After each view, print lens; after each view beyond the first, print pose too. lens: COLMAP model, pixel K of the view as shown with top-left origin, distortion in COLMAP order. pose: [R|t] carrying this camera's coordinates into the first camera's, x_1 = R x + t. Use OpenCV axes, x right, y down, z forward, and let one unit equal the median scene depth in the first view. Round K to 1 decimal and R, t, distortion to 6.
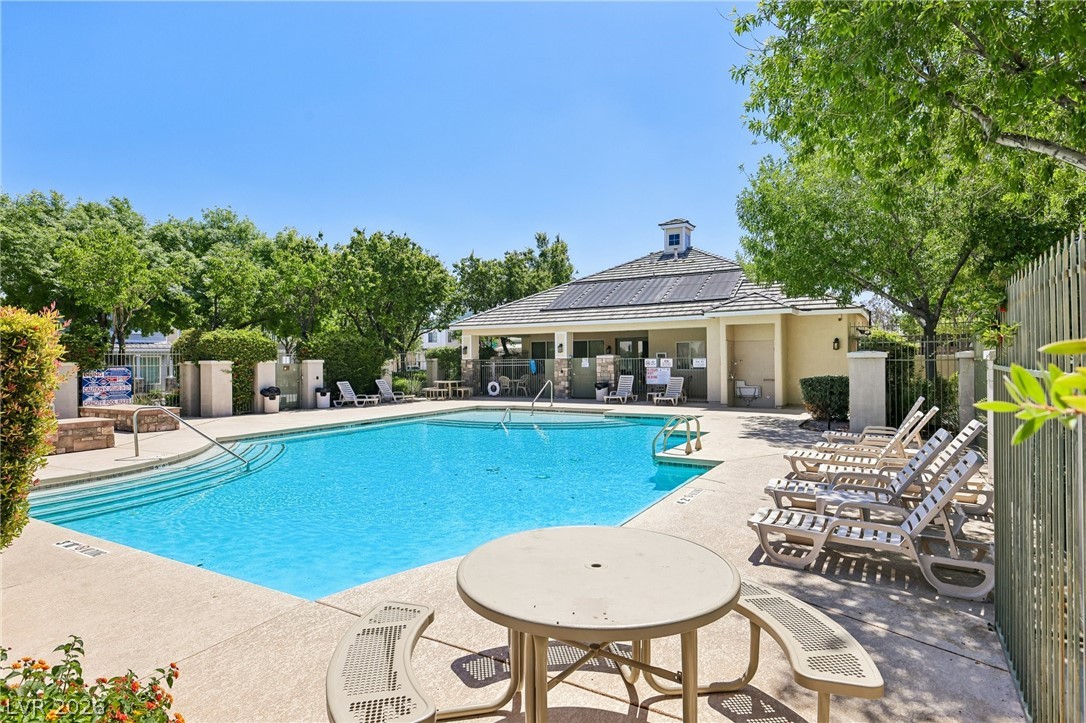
lens RADIAL K [[600.0, 0, 542.7], [0, 600.0, 360.7], [0, 0, 1]] dist [0.003983, -0.000074]
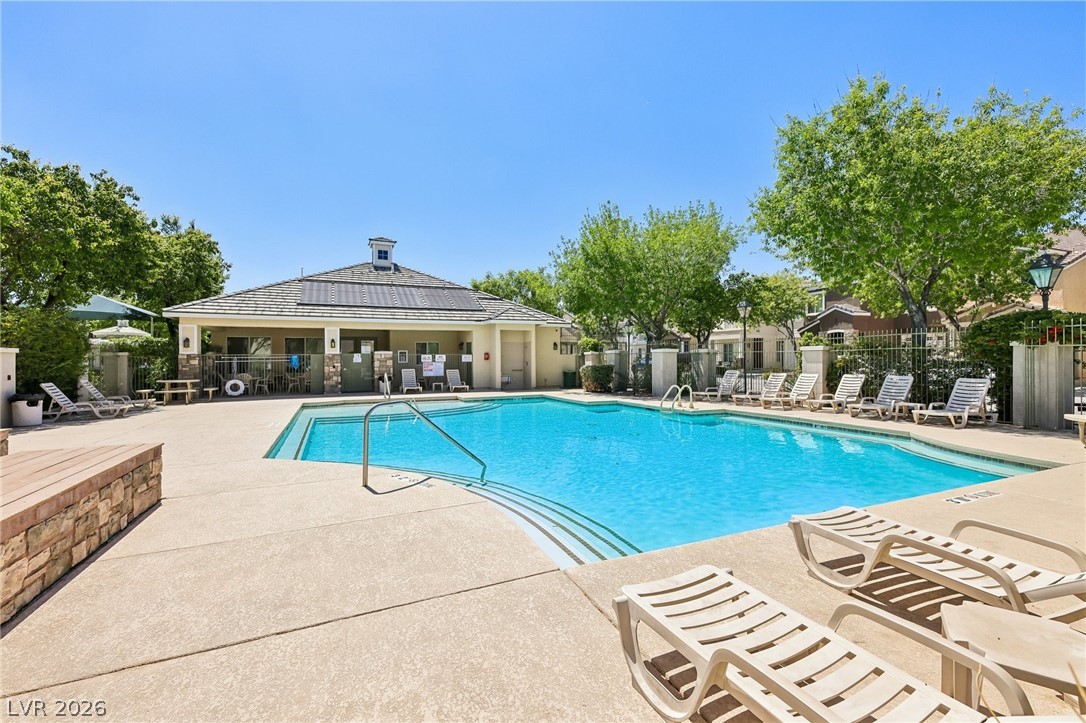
lens RADIAL K [[471.4, 0, 550.4], [0, 471.4, 356.1], [0, 0, 1]] dist [0.012344, -0.000532]
pose [[0.596558, 0.011978, 0.802480, -0.419898], [0.002476, 0.999856, -0.016764, 0.015492], [-0.802566, 0.011988, 0.596443, 0.250366]]
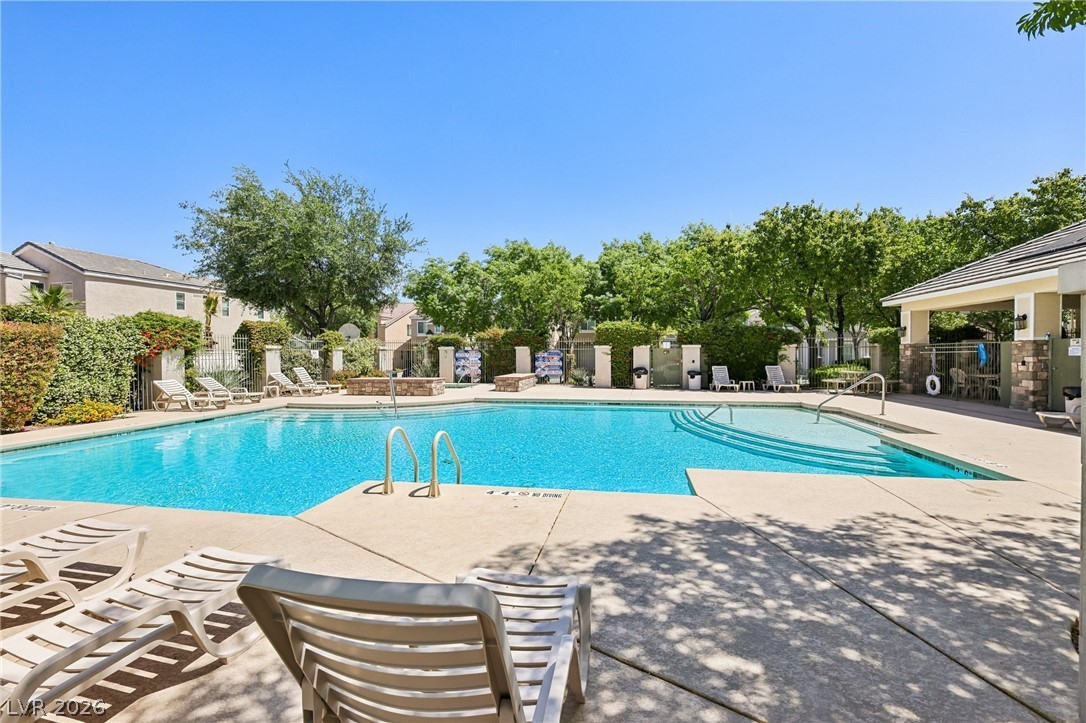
lens RADIAL K [[471.4, 0, 540.2], [0, 471.4, 362.8], [0, 0, 1]] dist [0.012344, -0.000532]
pose [[0.337461, 0.031825, -0.940802, 0.331354], [-0.001273, 0.999443, 0.033352, 0.003048], [0.941339, -0.010058, 0.337313, 0.437191]]
